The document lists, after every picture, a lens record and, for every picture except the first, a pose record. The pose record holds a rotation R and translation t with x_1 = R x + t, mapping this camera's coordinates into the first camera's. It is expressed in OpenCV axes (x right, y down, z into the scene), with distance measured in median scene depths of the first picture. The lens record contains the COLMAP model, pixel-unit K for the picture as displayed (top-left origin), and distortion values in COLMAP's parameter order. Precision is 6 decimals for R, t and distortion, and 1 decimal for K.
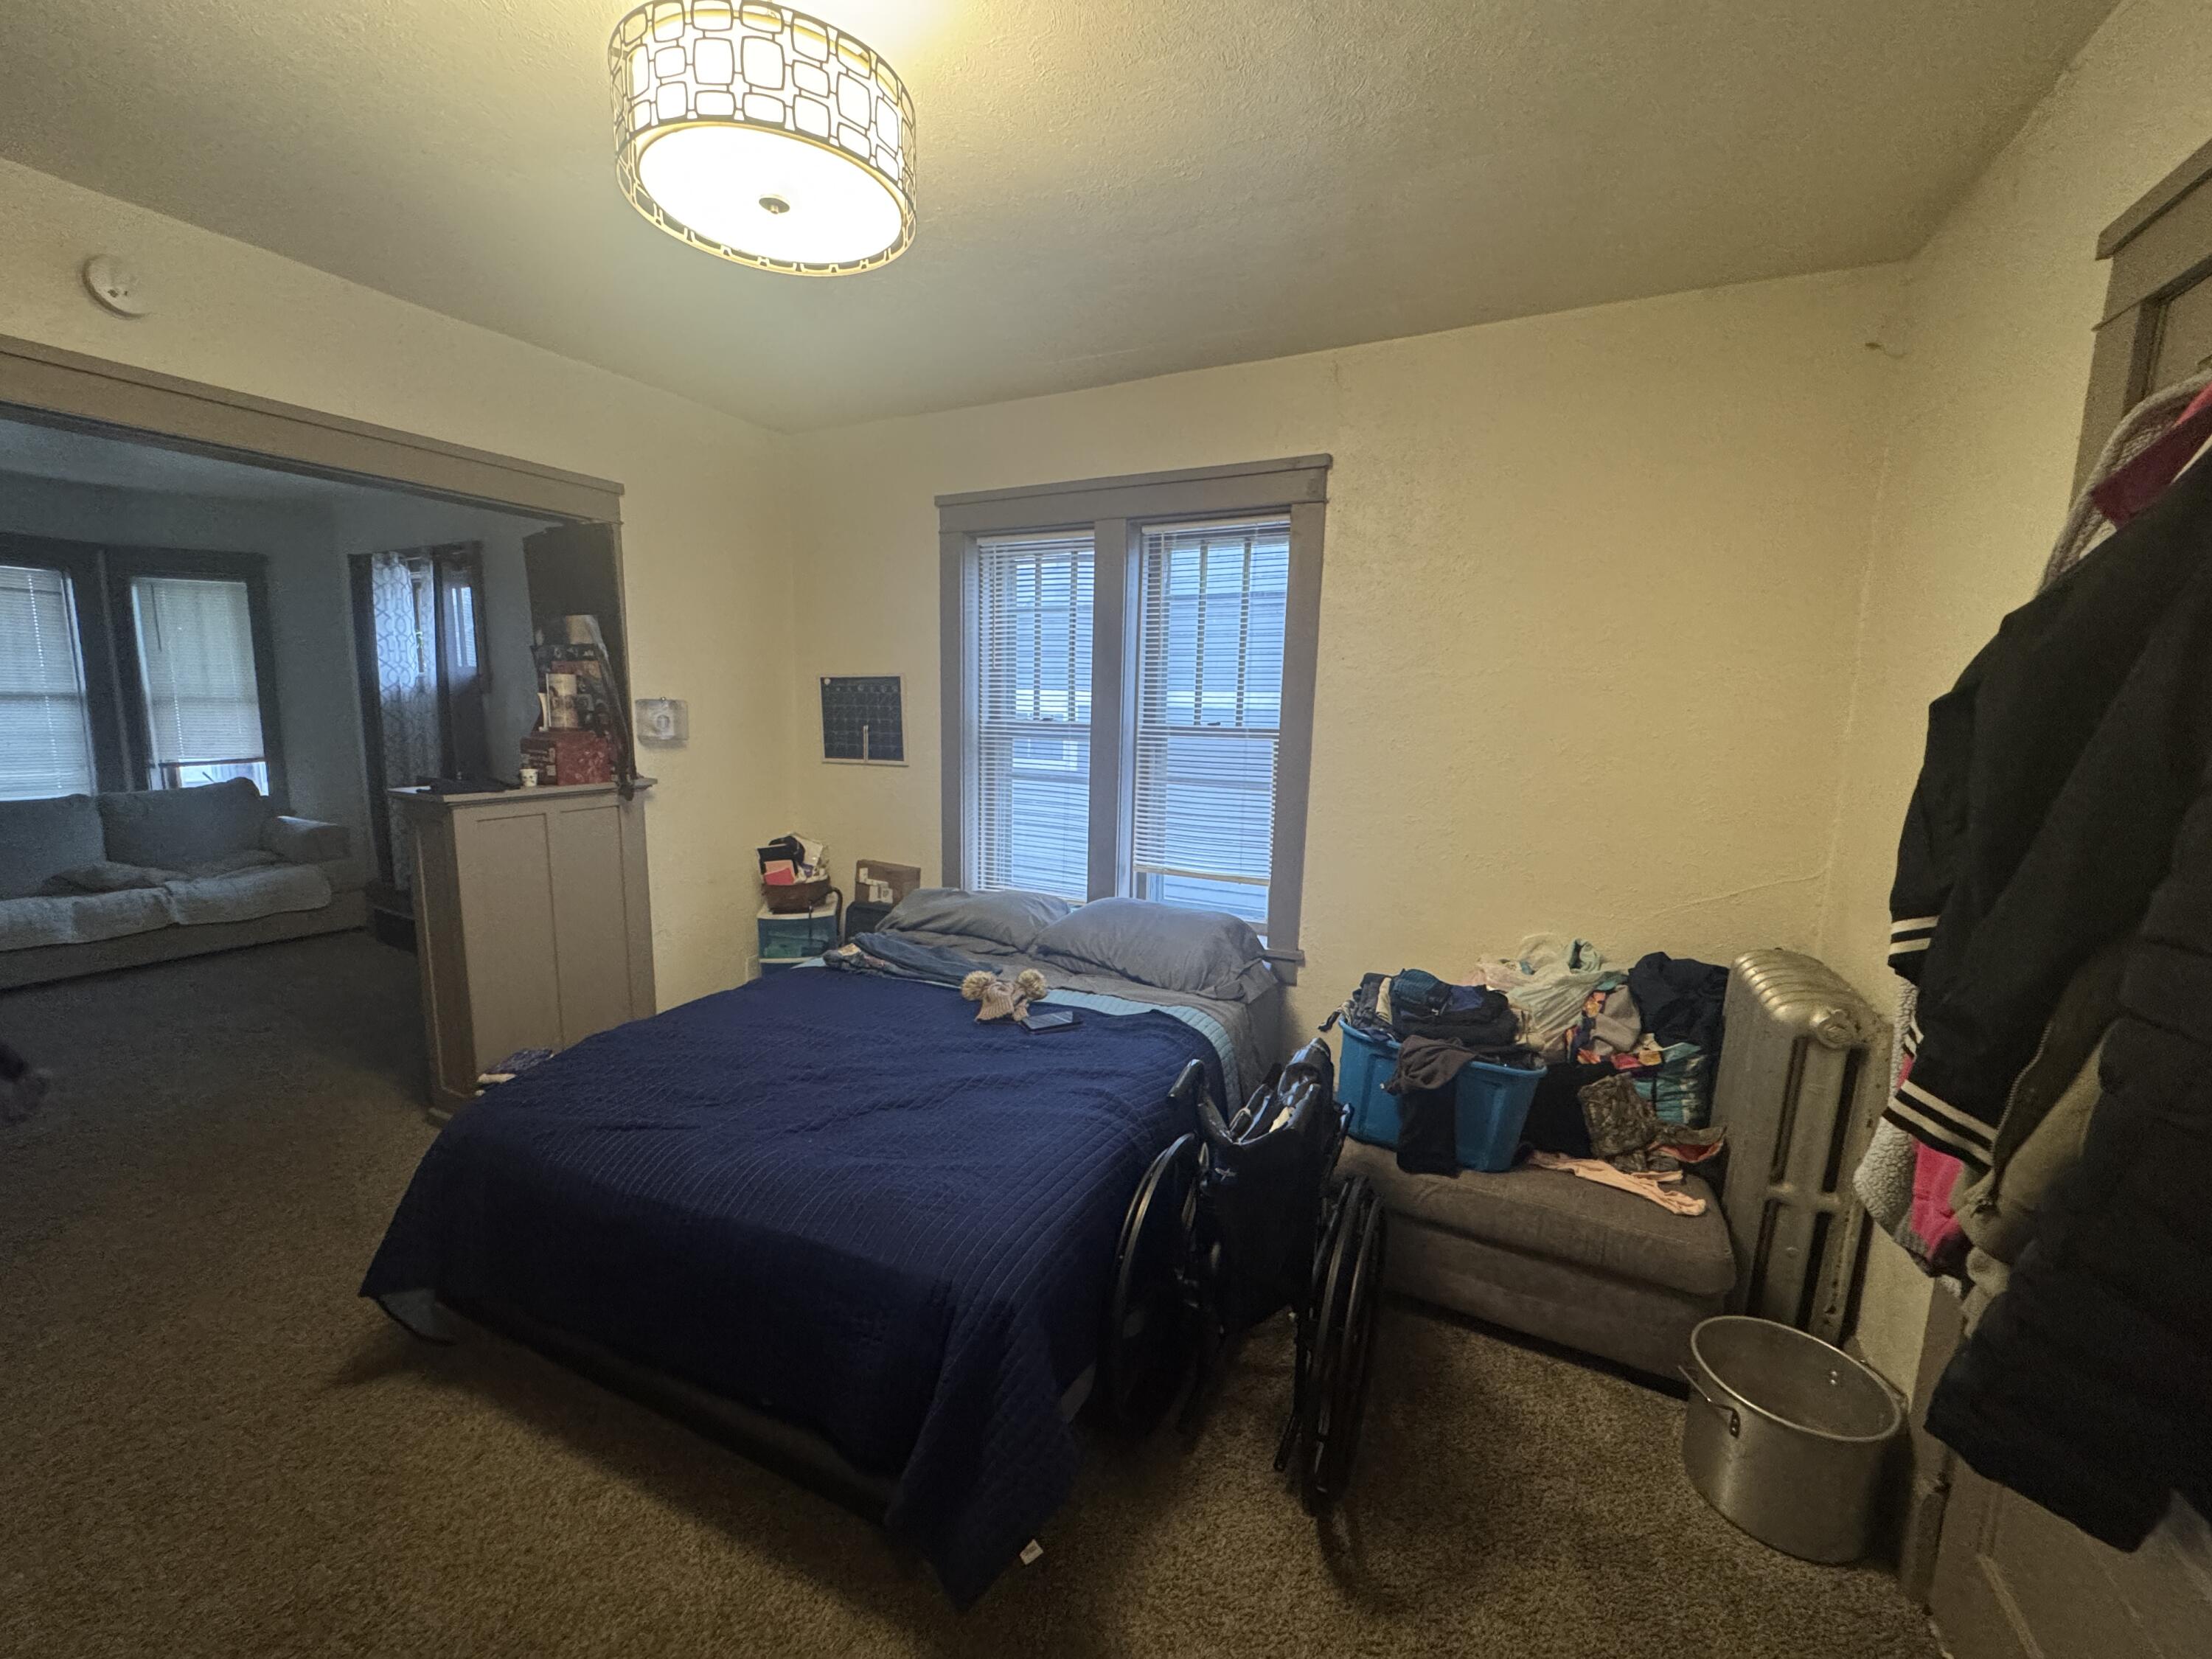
lens RADIAL K [[874.8, 0, 1098.3], [0, 874.8, 828.4], [0, 0, 1]] dist [-0.000053, -0.000029]
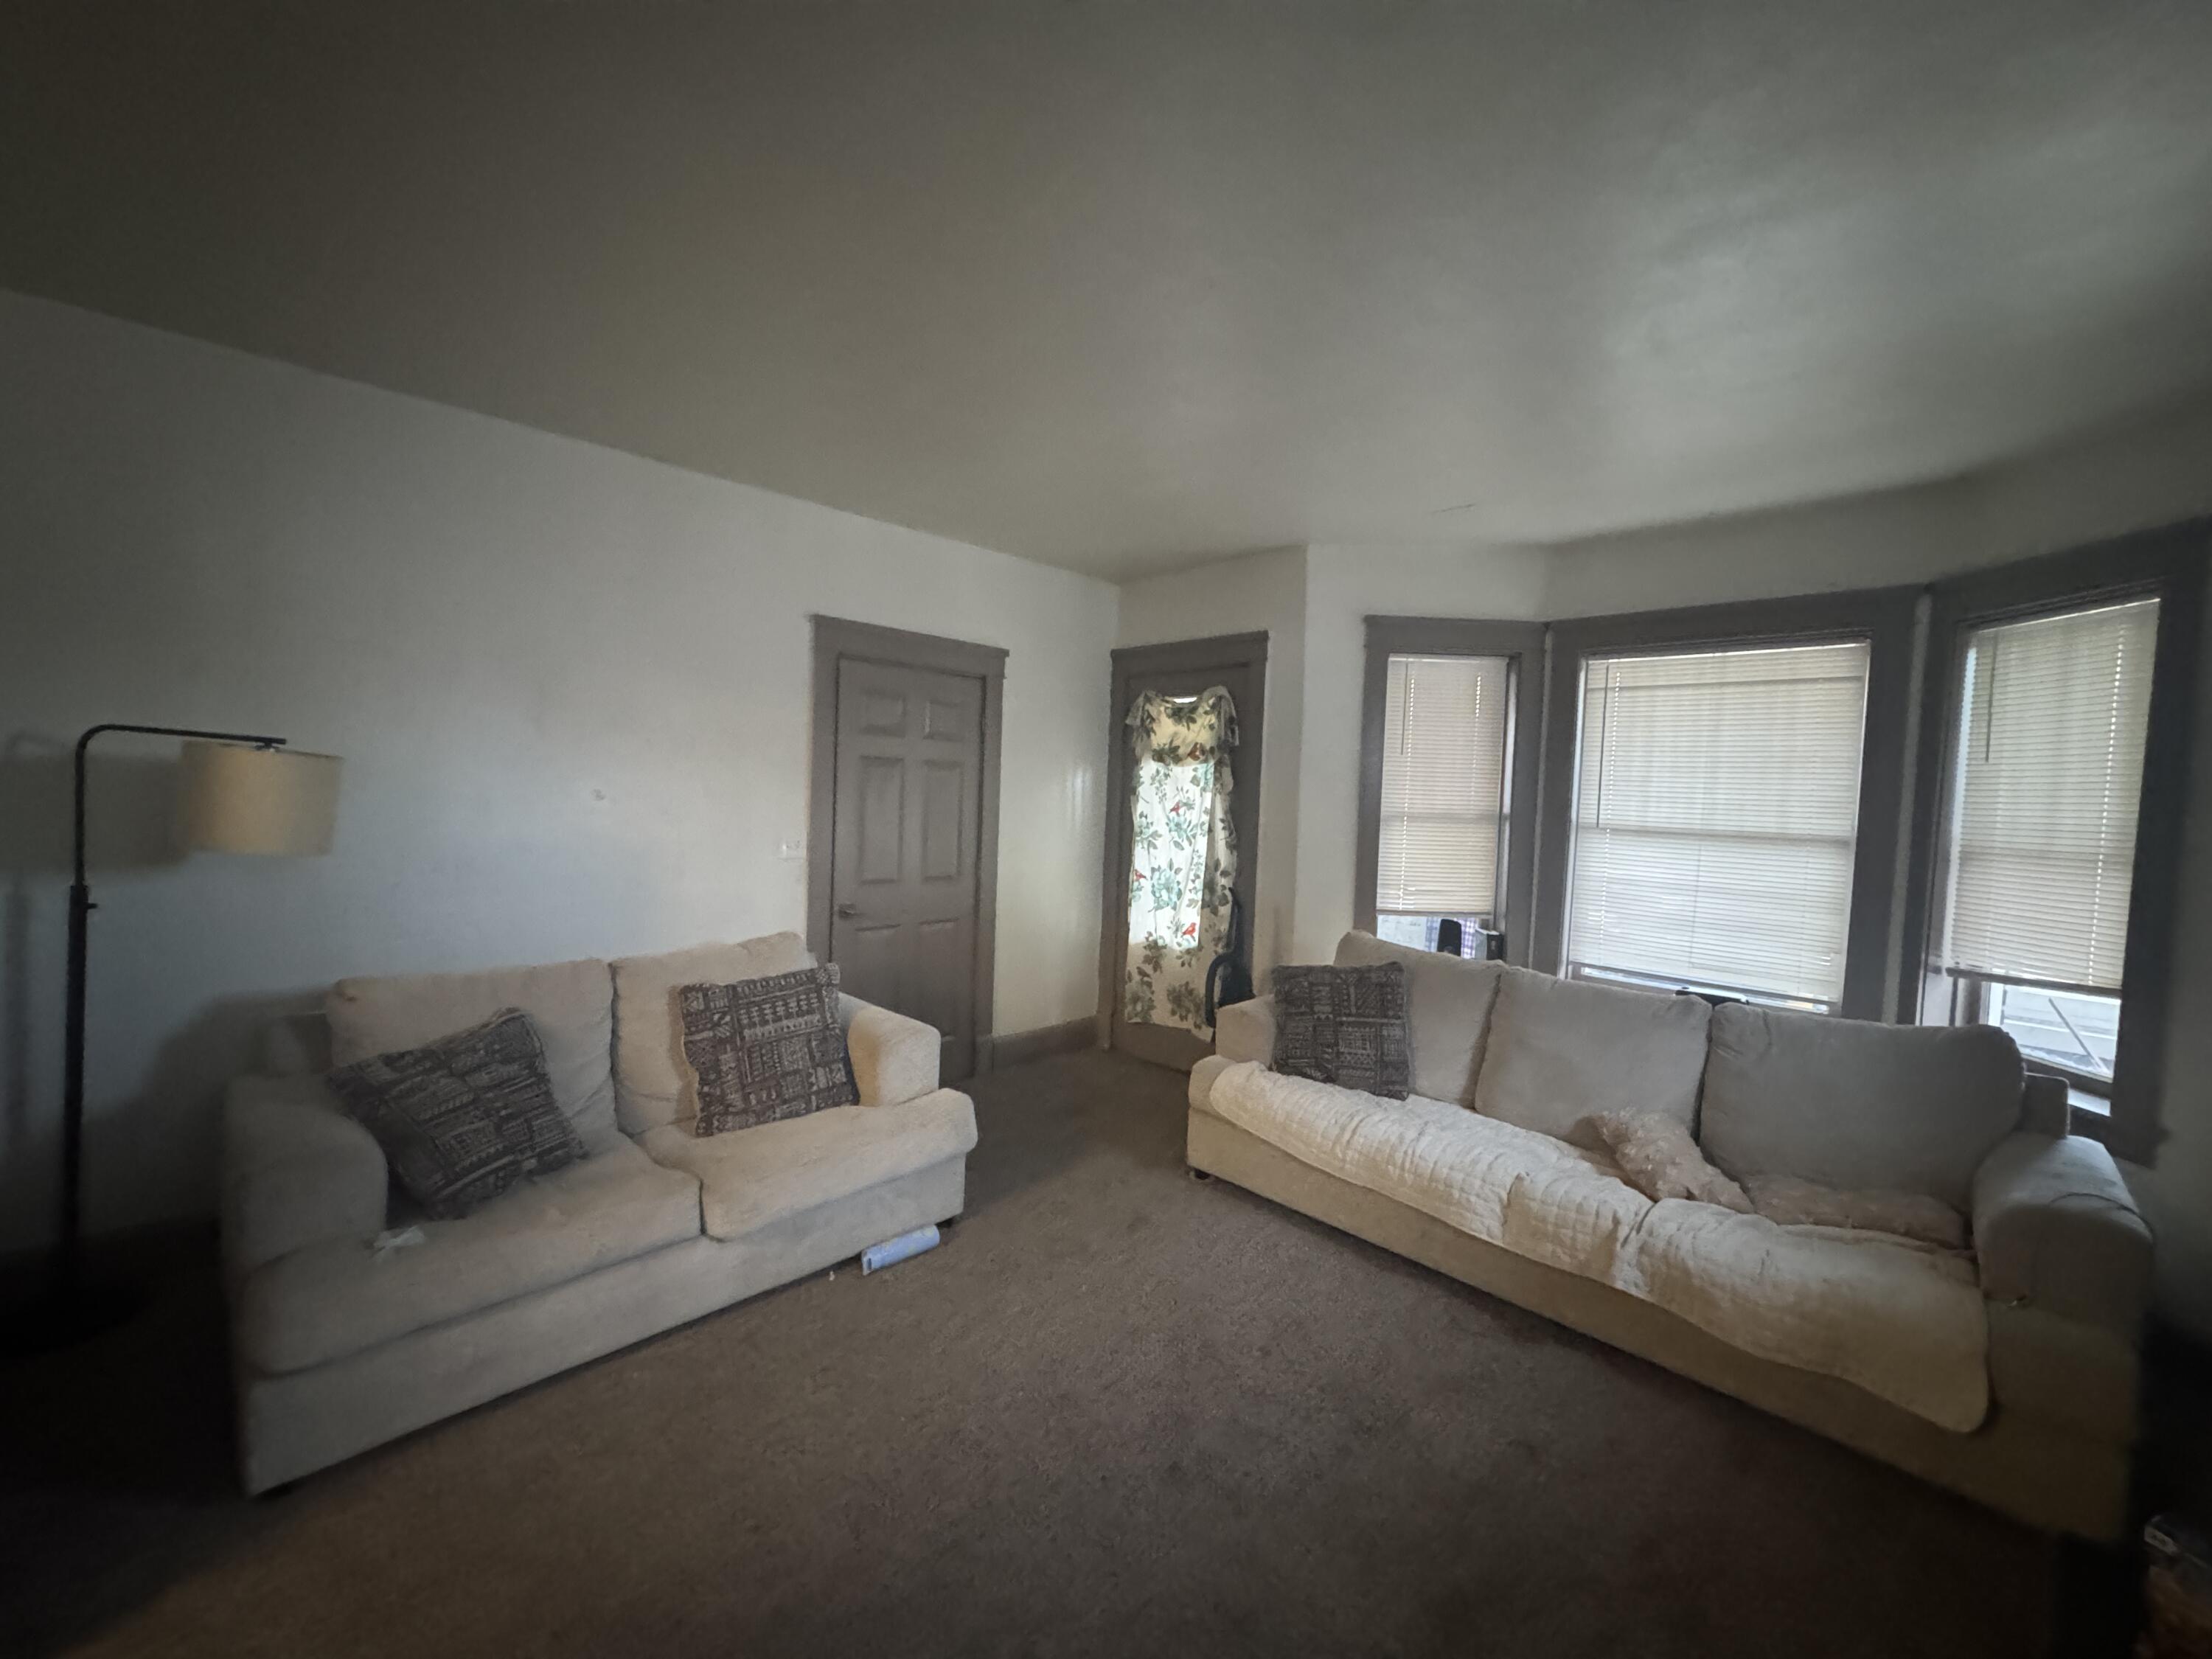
lens RADIAL K [[874.8, 0, 1100.5], [0, 874.8, 830.4], [0, 0, 1]] dist [-0.000053, -0.000029]
pose [[-0.308083, -0.001453, -0.951358, -0.417539], [-0.185030, 0.980995, 0.058421, -0.096726], [0.933193, 0.194028, -0.302497, 0.687015]]
